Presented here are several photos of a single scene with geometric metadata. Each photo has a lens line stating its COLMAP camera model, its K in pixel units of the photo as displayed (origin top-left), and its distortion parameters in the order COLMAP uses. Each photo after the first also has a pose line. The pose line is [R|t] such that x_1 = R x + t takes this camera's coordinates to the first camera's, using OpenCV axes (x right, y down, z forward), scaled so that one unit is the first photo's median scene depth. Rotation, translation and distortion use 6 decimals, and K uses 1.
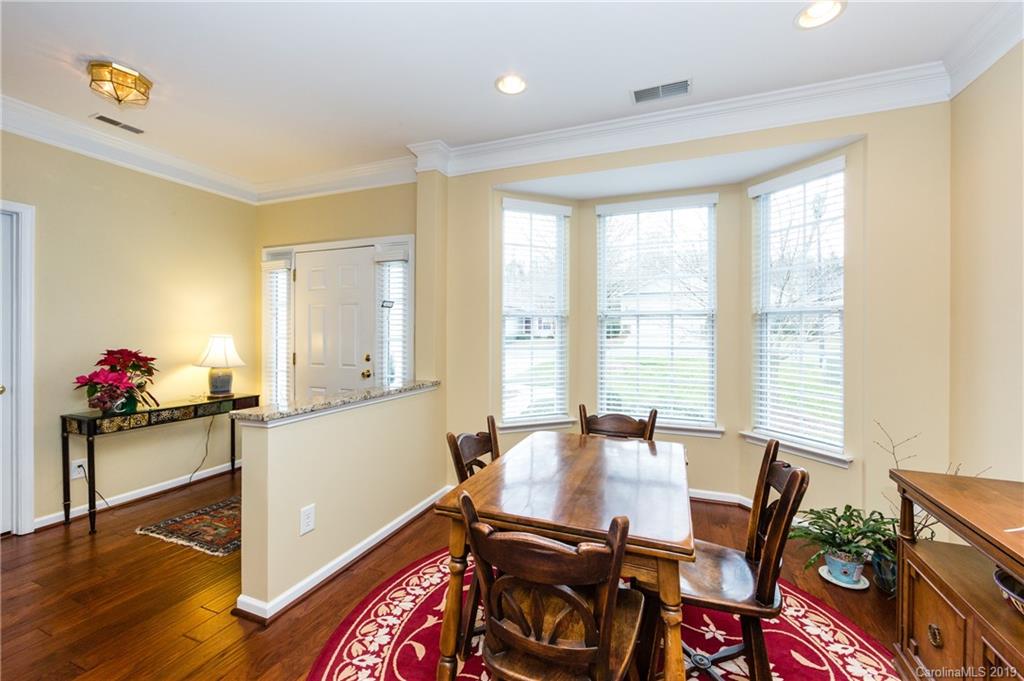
lens RADIAL K [[408.8, 0, 509.1], [0, 408.8, 329.5], [0, 0, 1]] dist [0.017451, 0.000030]
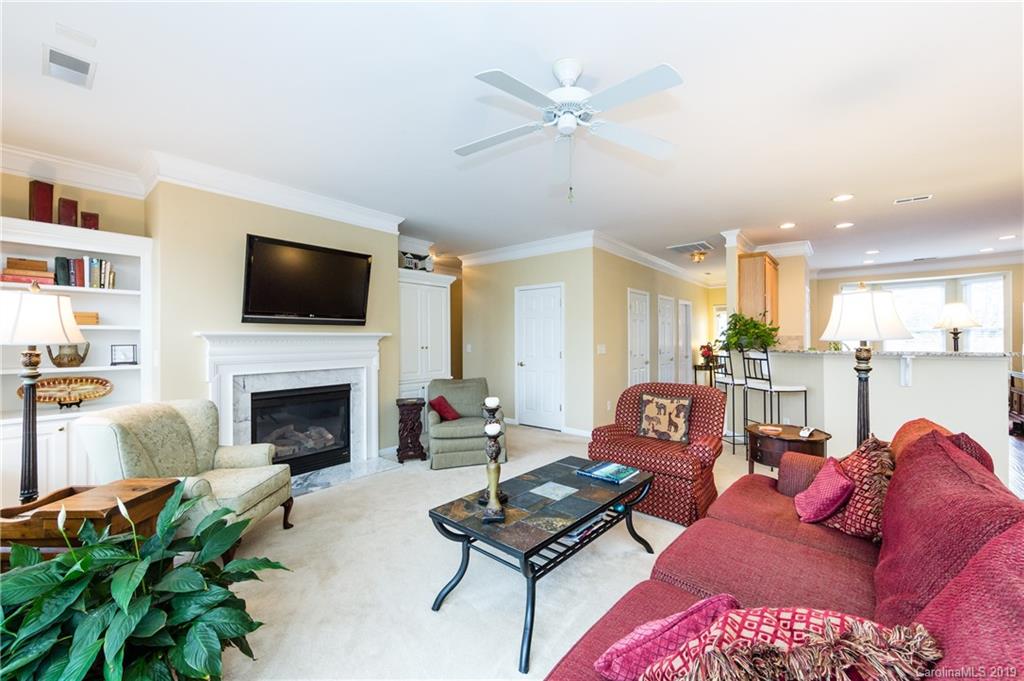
lens RADIAL K [[409.6, 0, 513.1], [0, 409.6, 337.4], [0, 0, 1]] dist [-0.001016, 0.000029]
pose [[0.959516, -0.015337, -0.281236, -1.359210], [0.012212, 0.999843, -0.012863, 0.011368], [0.281389, 0.008908, 0.959552, -2.186844]]
